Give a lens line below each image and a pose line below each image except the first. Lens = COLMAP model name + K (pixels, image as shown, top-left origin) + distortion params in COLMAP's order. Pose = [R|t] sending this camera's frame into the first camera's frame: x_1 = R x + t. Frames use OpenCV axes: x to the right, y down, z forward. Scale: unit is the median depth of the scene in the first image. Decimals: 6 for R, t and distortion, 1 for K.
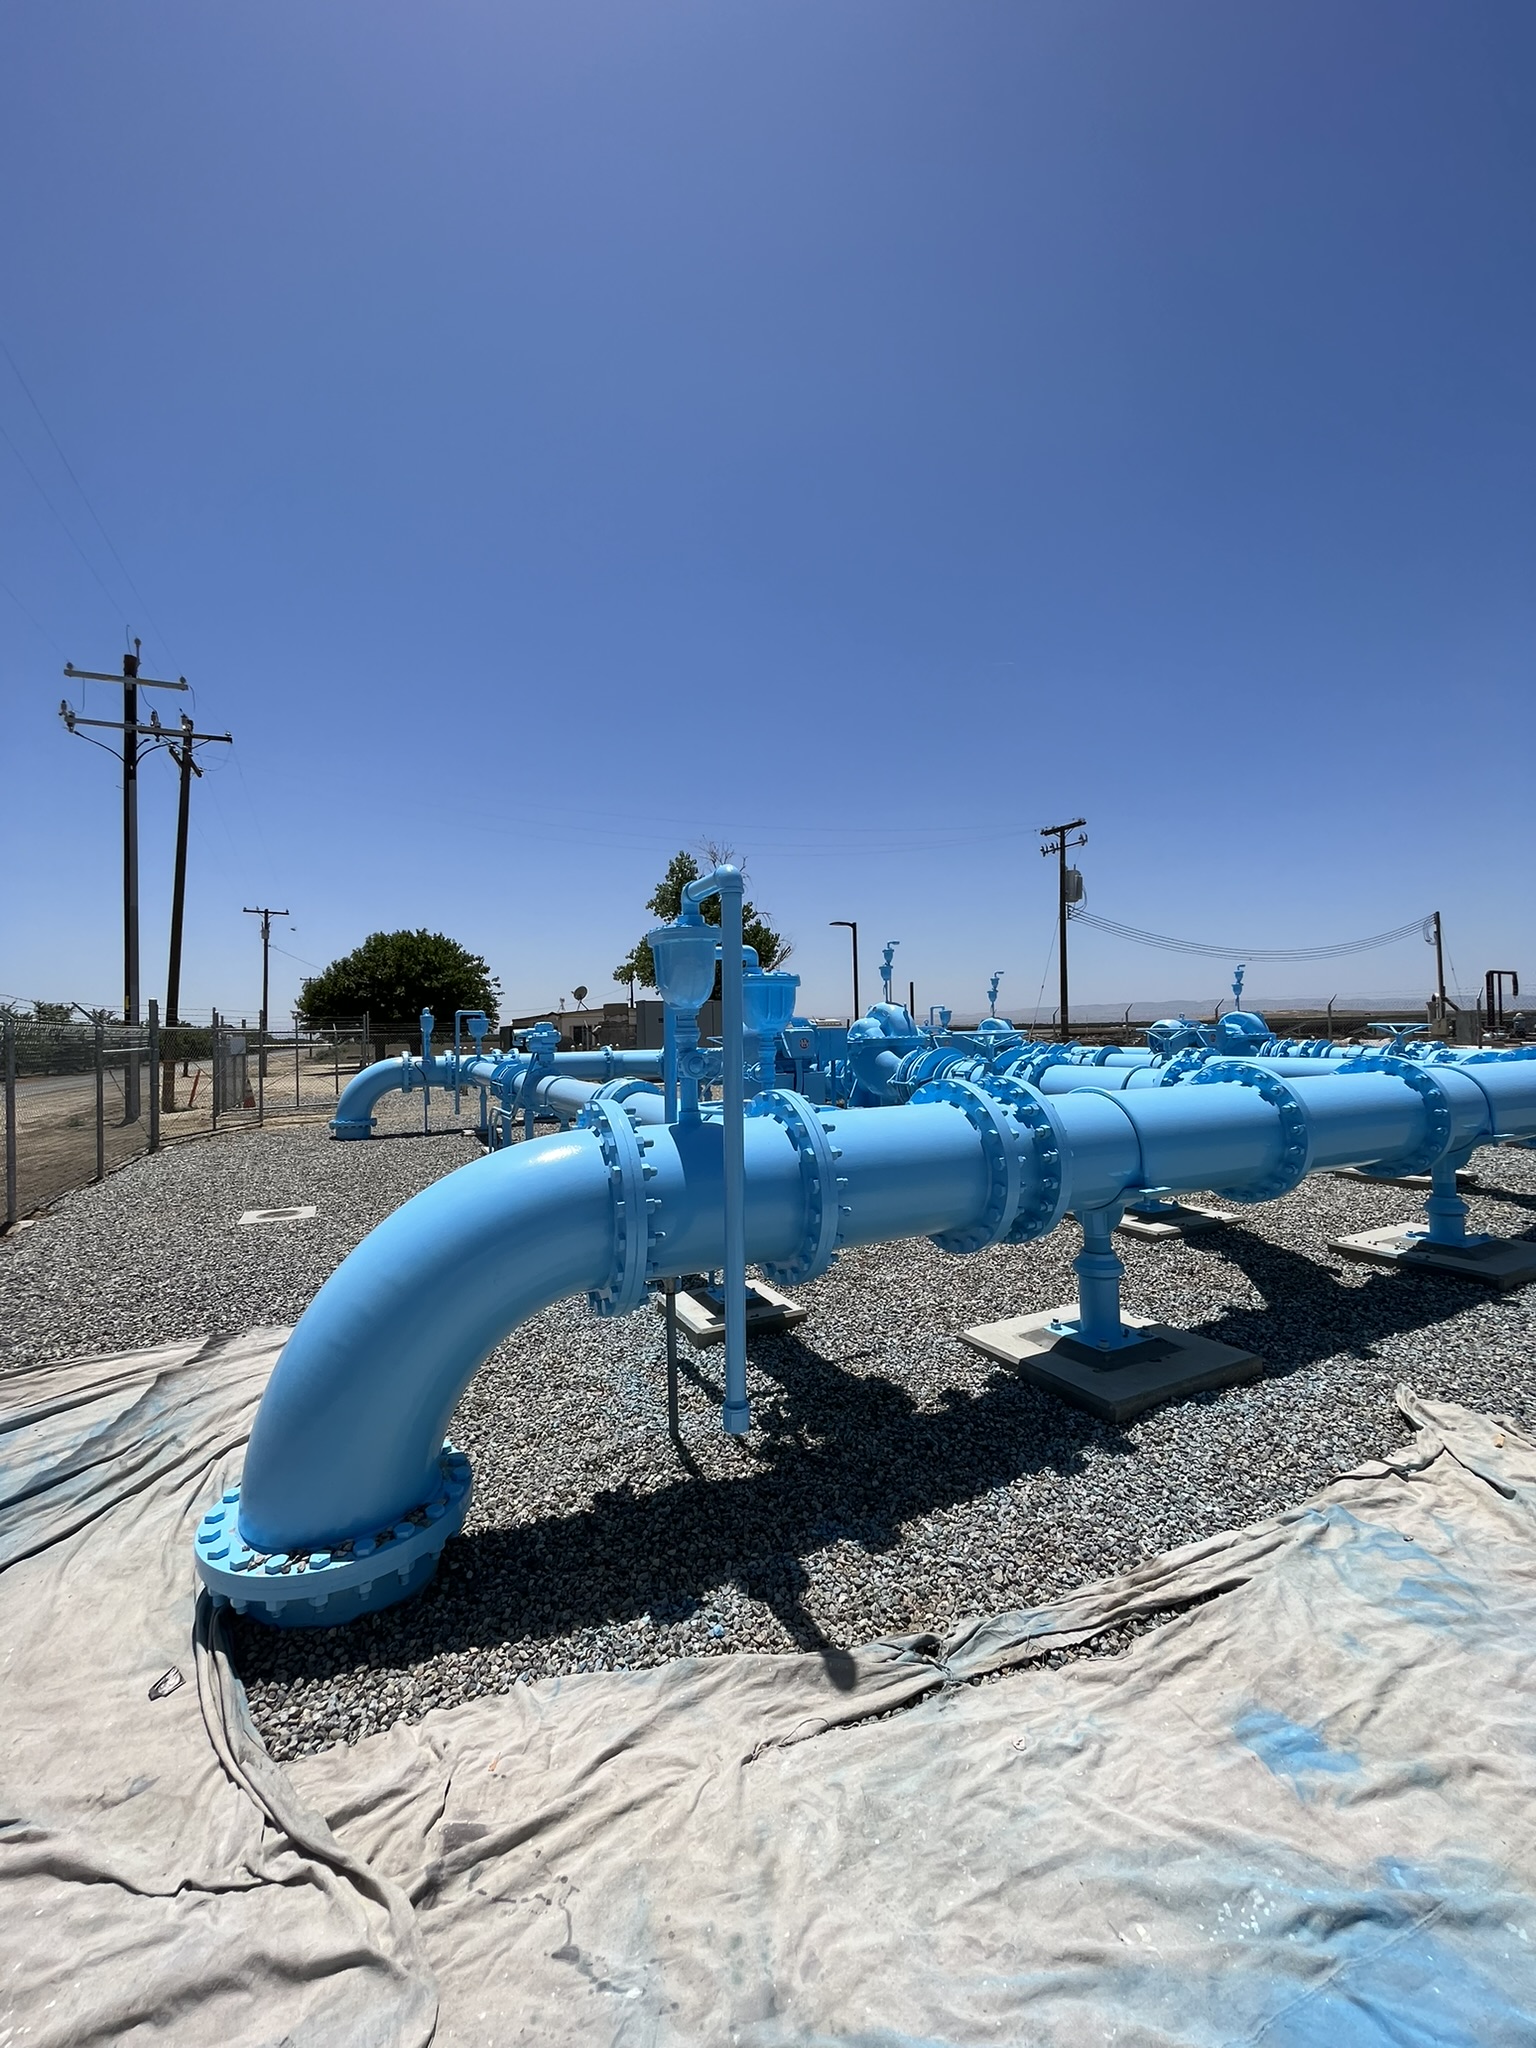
lens RADIAL K [[815.3, 0, 768.0], [0, 815.3, 1024.0], [0, 0, 1]] dist [-0.000509, -0.000023]
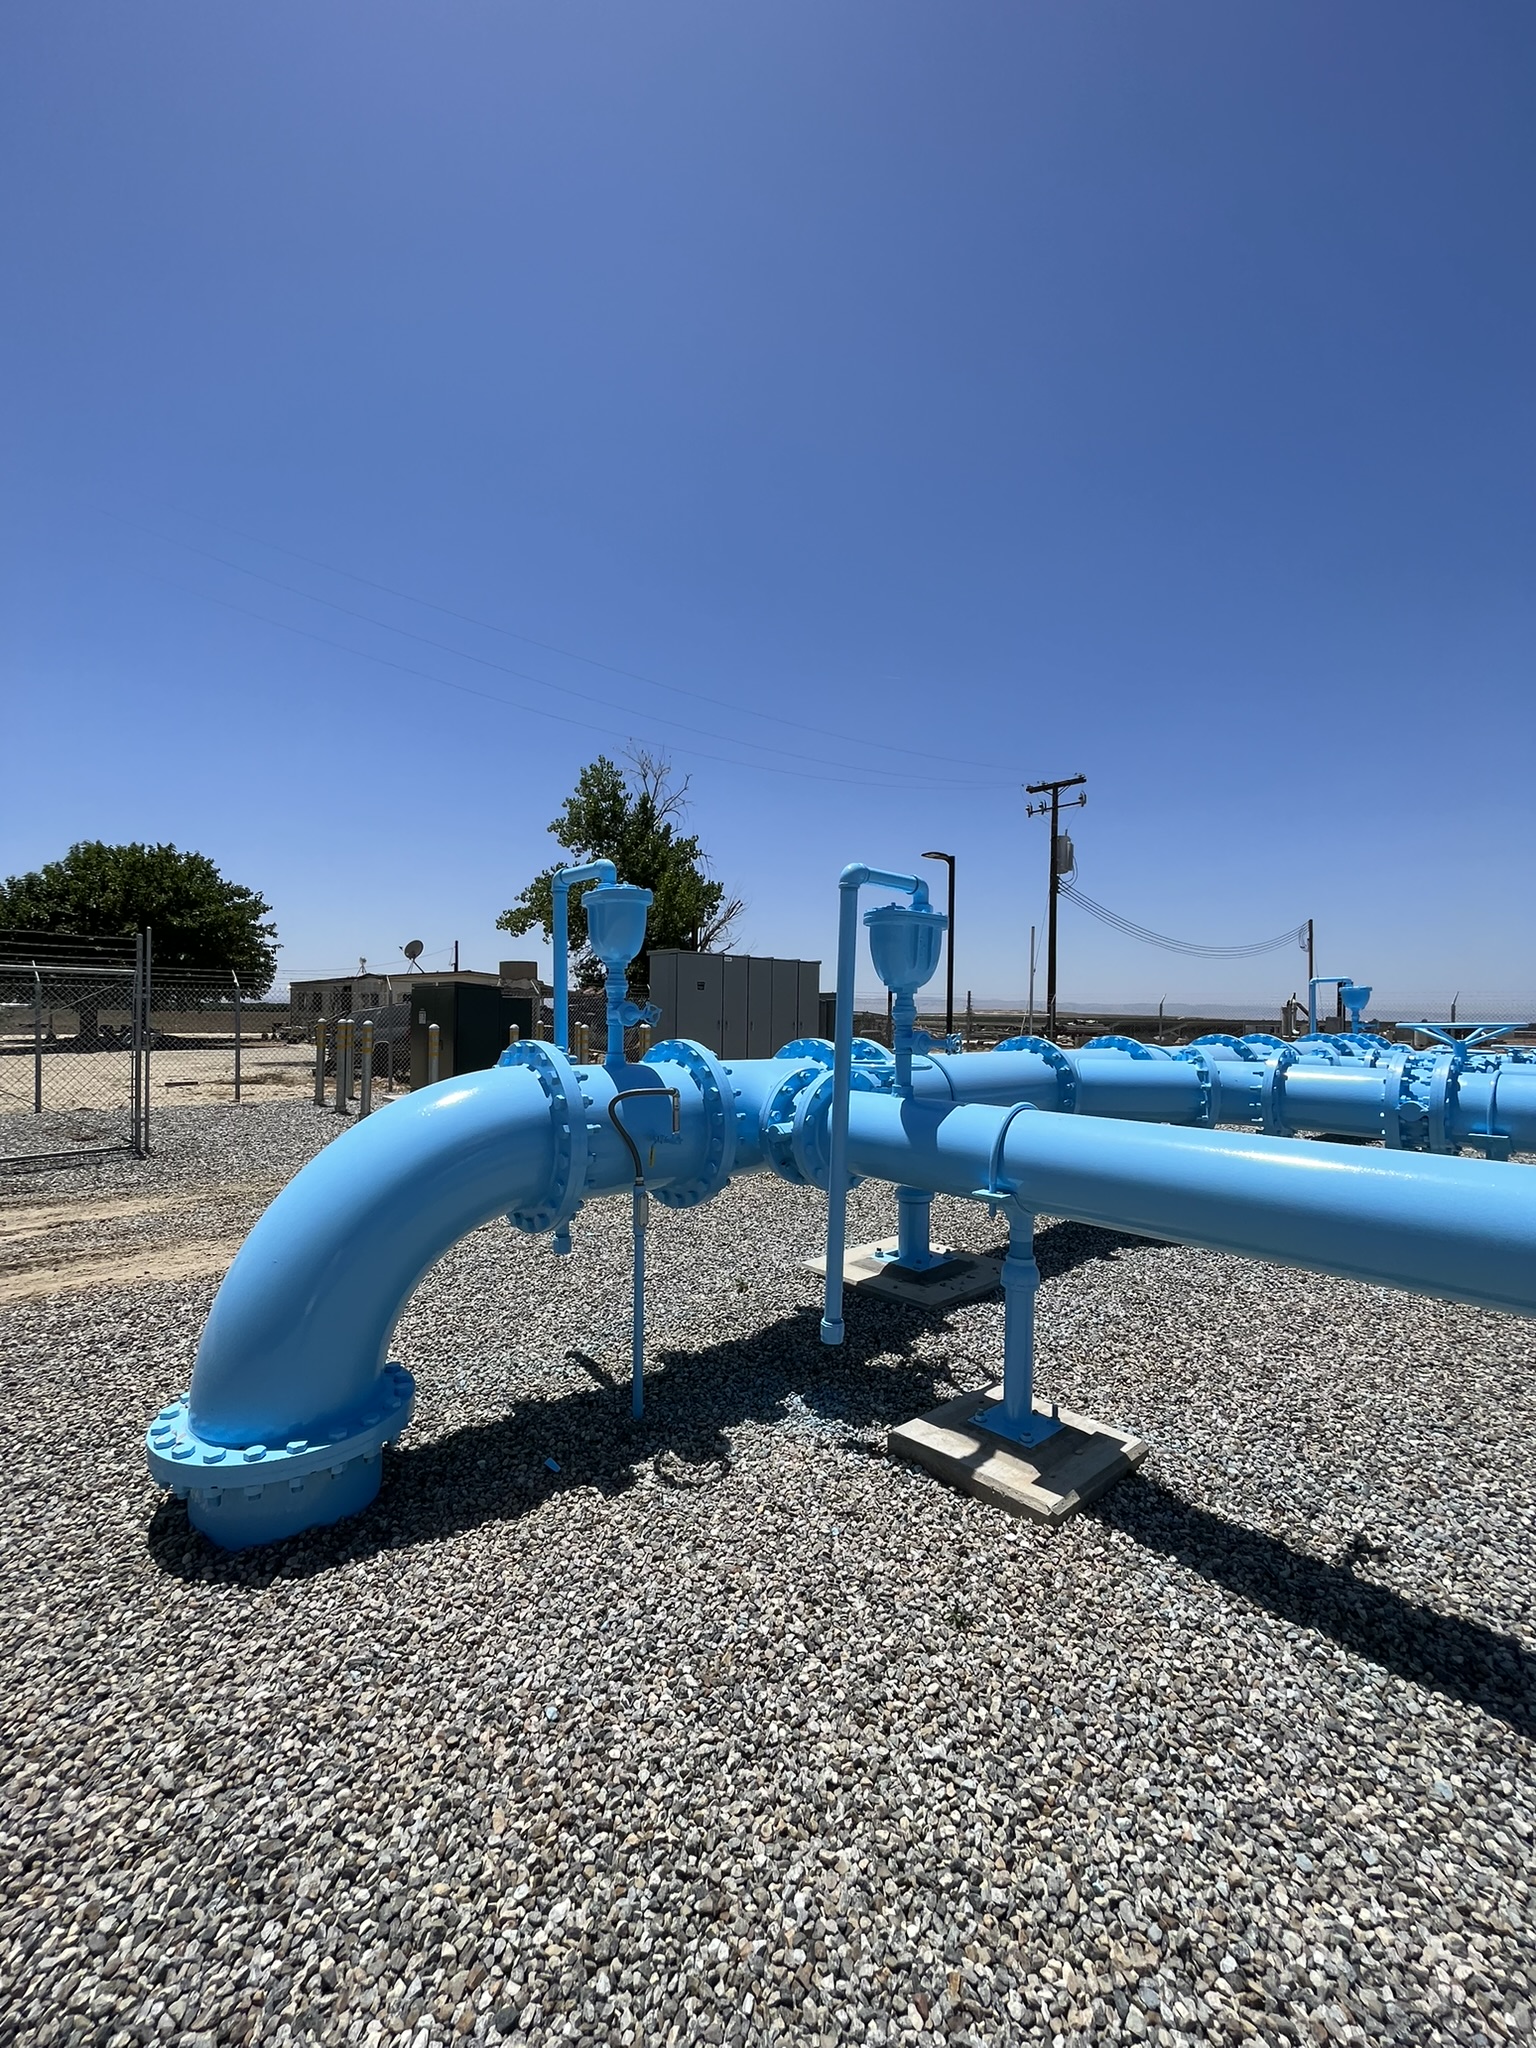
lens RADIAL K [[834.1, 0, 768.0], [0, 834.1, 1024.0], [0, 0, 1]] dist [0.001481, 0.000204]
pose [[0.966497, 0.036785, 0.254027, -0.135173], [-0.041381, 0.999062, 0.012770, 0.007367], [-0.253319, -0.022854, 0.967113, 0.237051]]
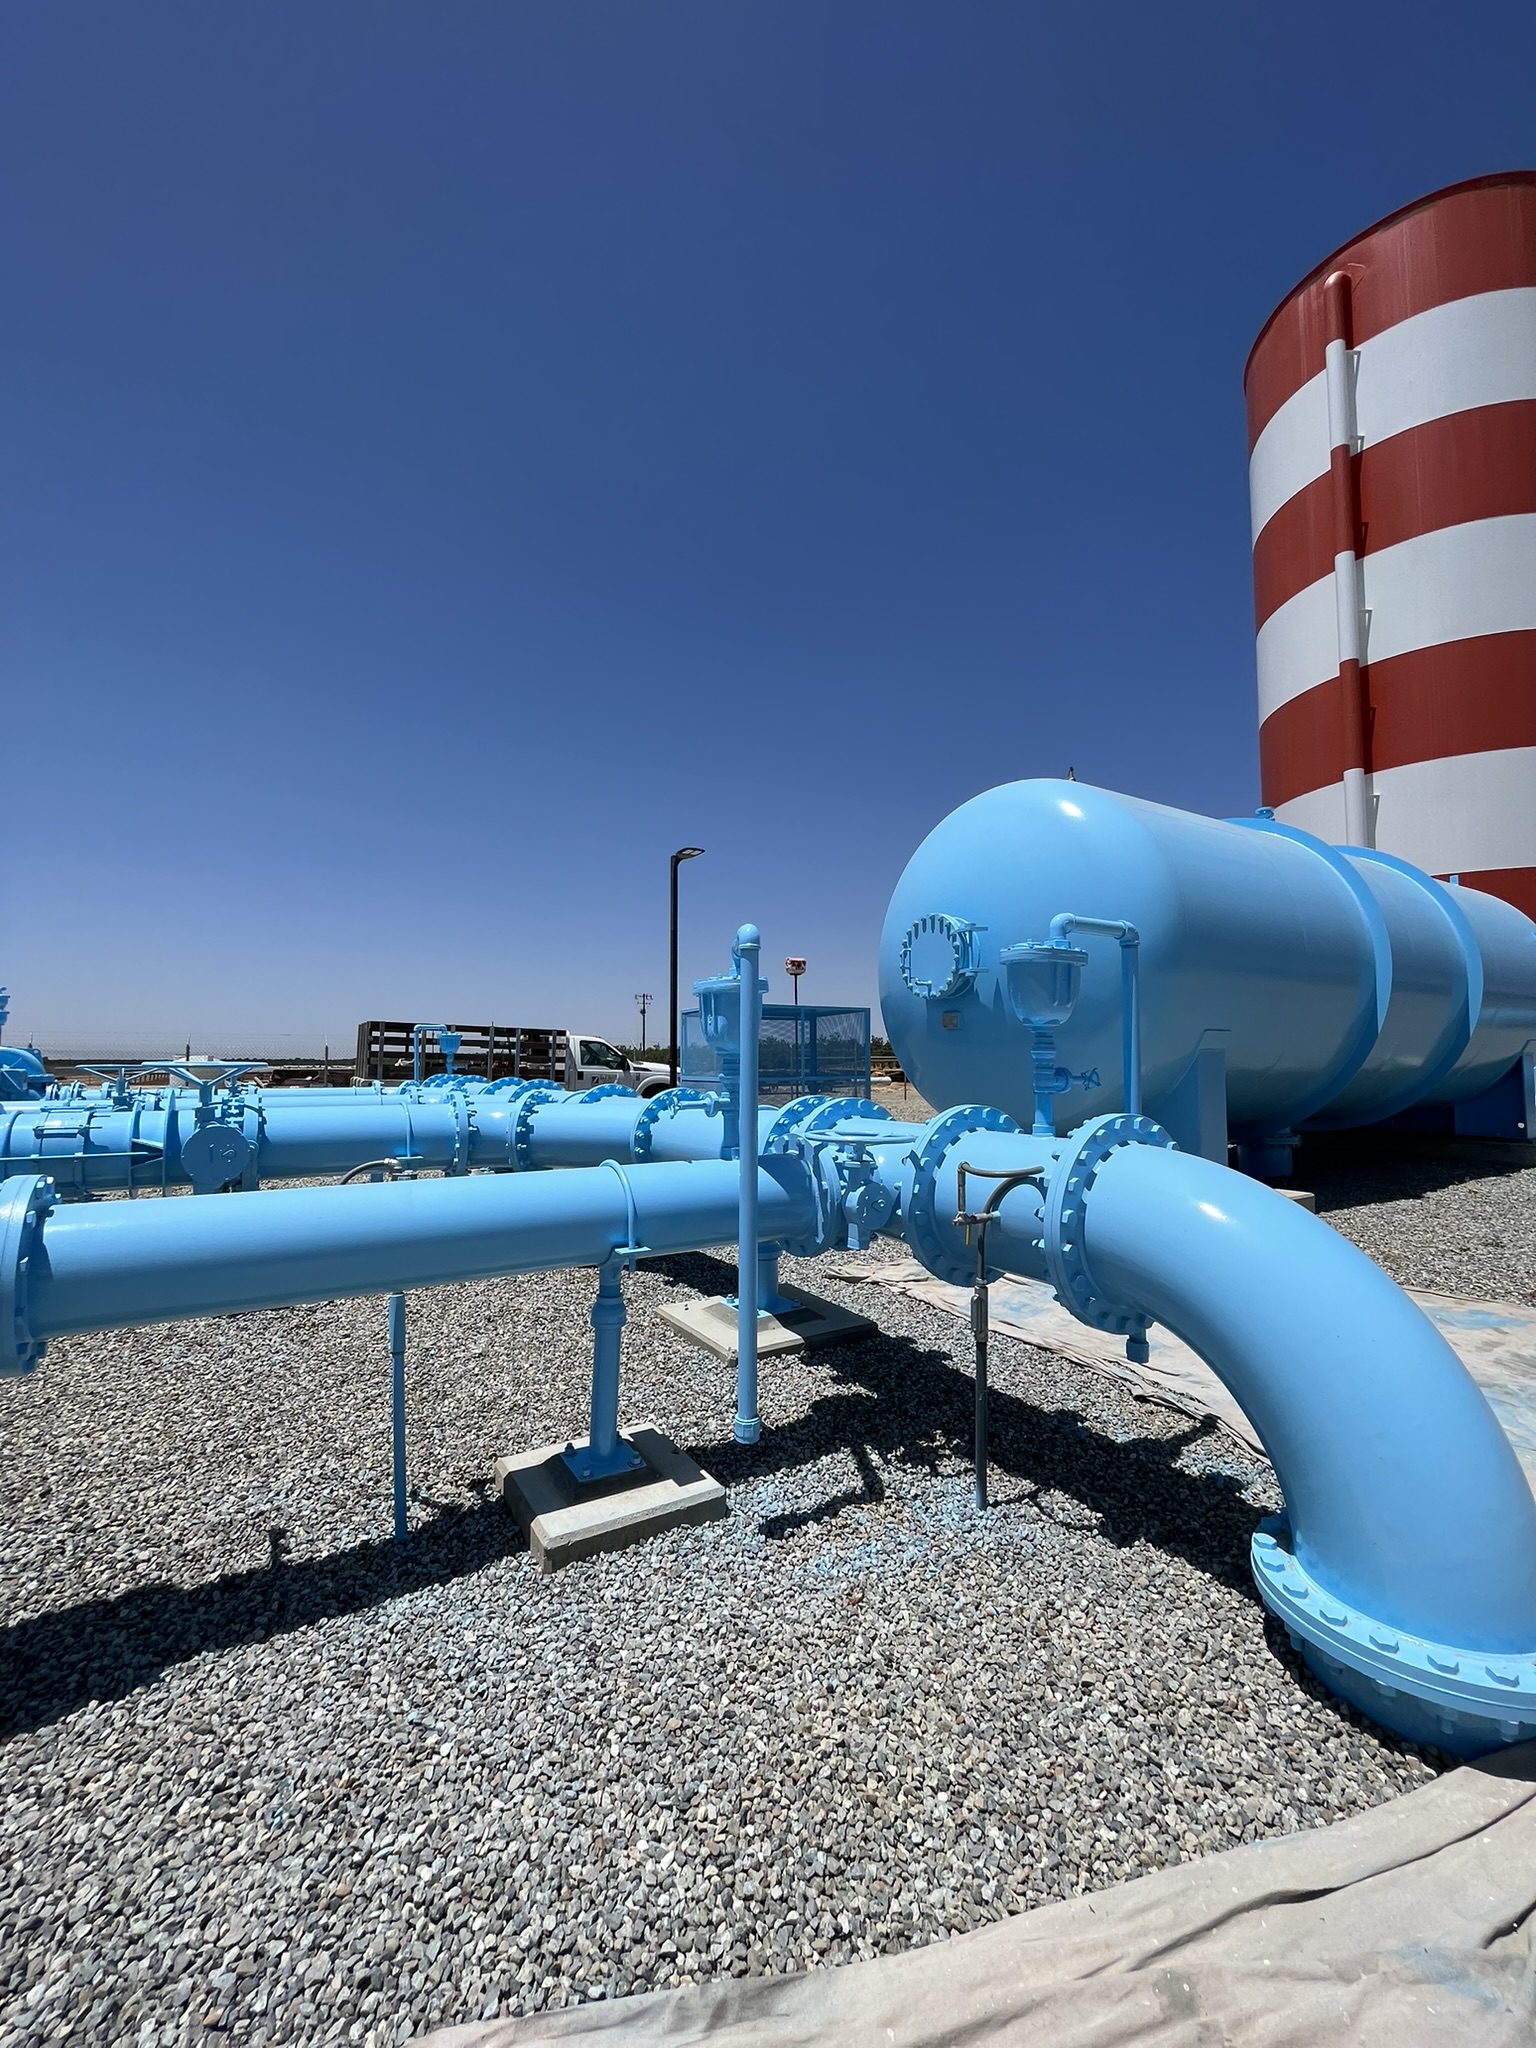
lens RADIAL K [[815.3, 0, 768.0], [0, 815.3, 1024.0], [0, 0, 1]] dist [-0.000509, -0.000023]
pose [[-0.080185, 0.067891, 0.994465, -0.668355], [-0.007182, 0.997613, -0.068685, 0.031207], [-0.996754, -0.012650, -0.079506, 0.868516]]
